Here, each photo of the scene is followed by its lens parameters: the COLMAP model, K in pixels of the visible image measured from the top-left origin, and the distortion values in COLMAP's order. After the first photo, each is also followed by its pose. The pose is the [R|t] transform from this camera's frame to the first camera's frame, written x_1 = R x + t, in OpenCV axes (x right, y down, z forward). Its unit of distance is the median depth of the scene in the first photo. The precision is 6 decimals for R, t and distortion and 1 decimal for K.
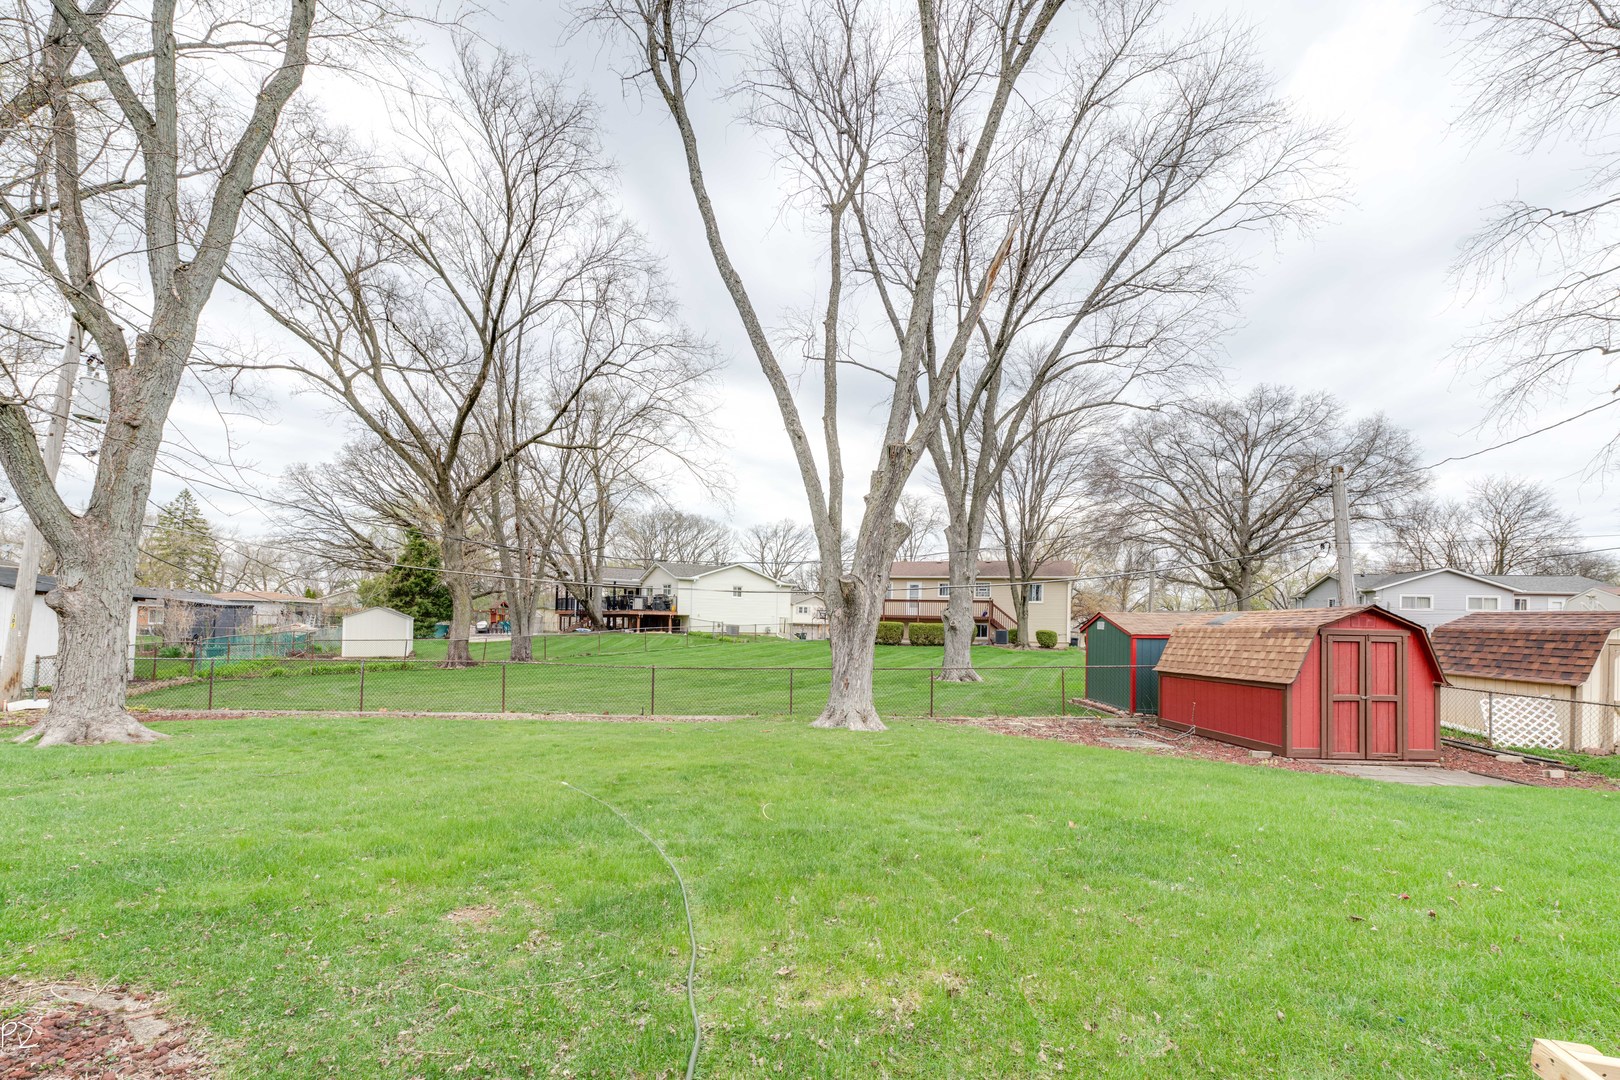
lens RADIAL K [[678.5, 0, 817.7], [0, 678.5, 632.5], [0, 0, 1]] dist [0.002355, 0.000173]
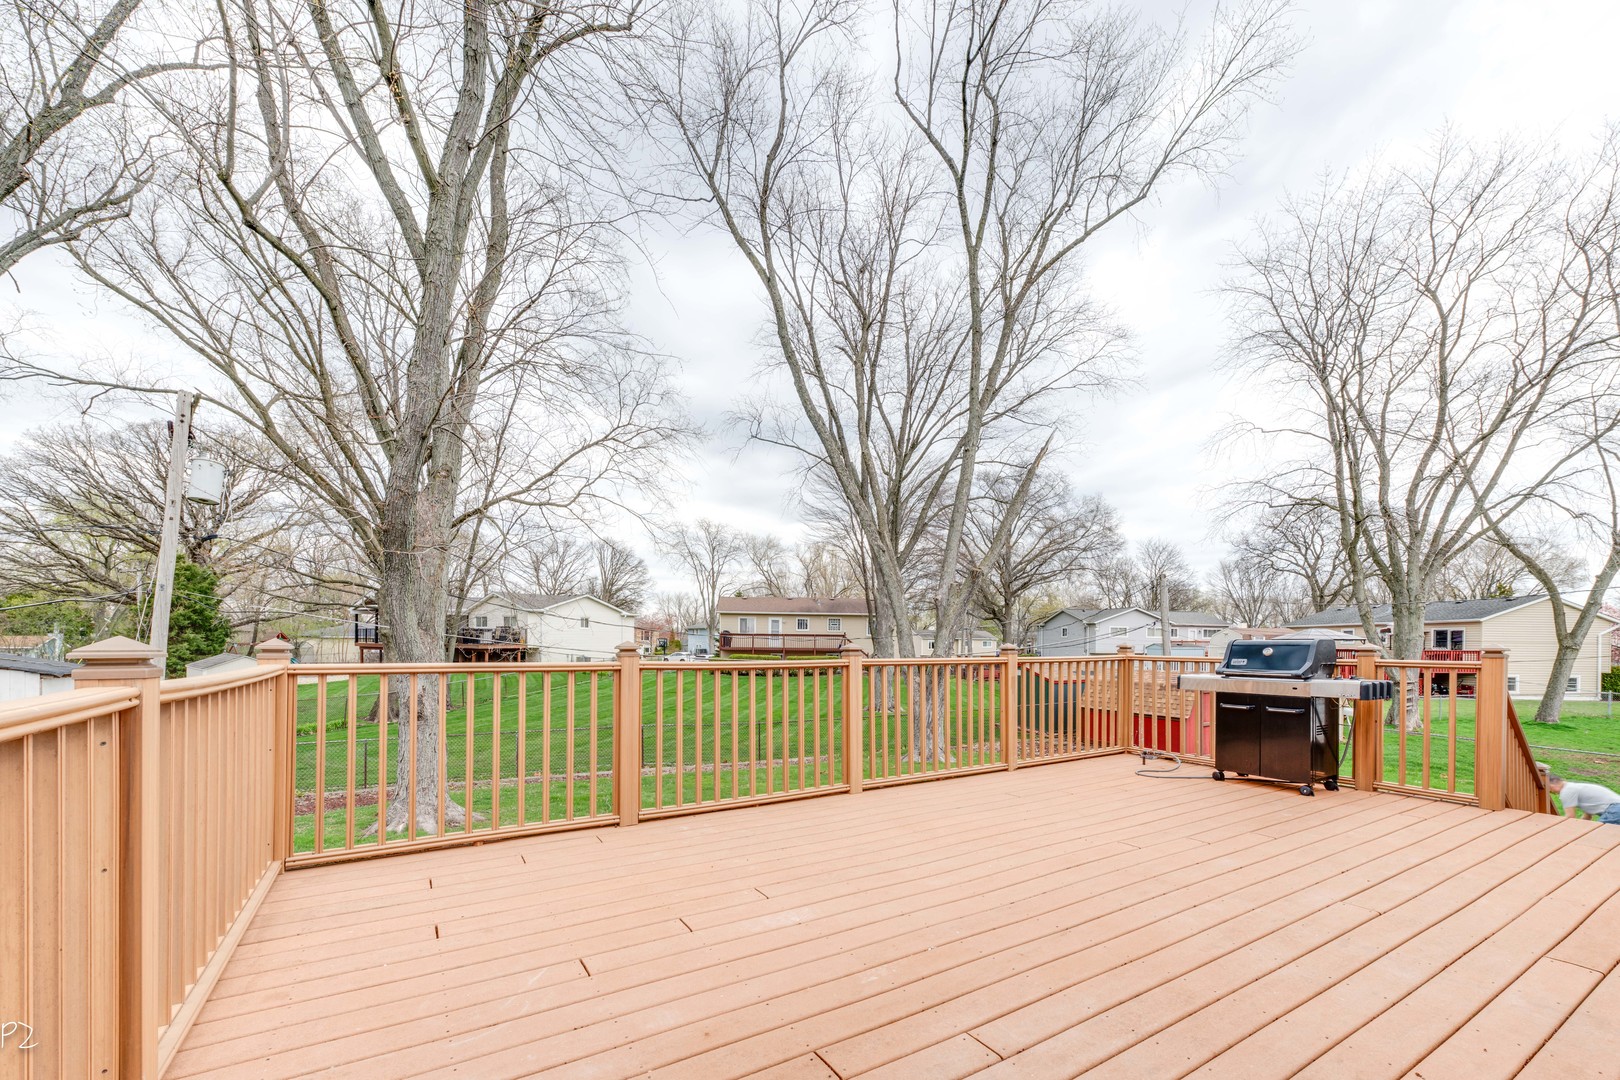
lens RADIAL K [[673.3, 0, 819.1], [0, 673.3, 662.4], [0, 0, 1]] dist [0.000141, 0.000144]
pose [[0.932398, -0.025185, 0.360554, -0.191073], [0.015524, 0.999439, 0.029667, -0.031590], [-0.361099, -0.022064, 0.932266, -0.065633]]
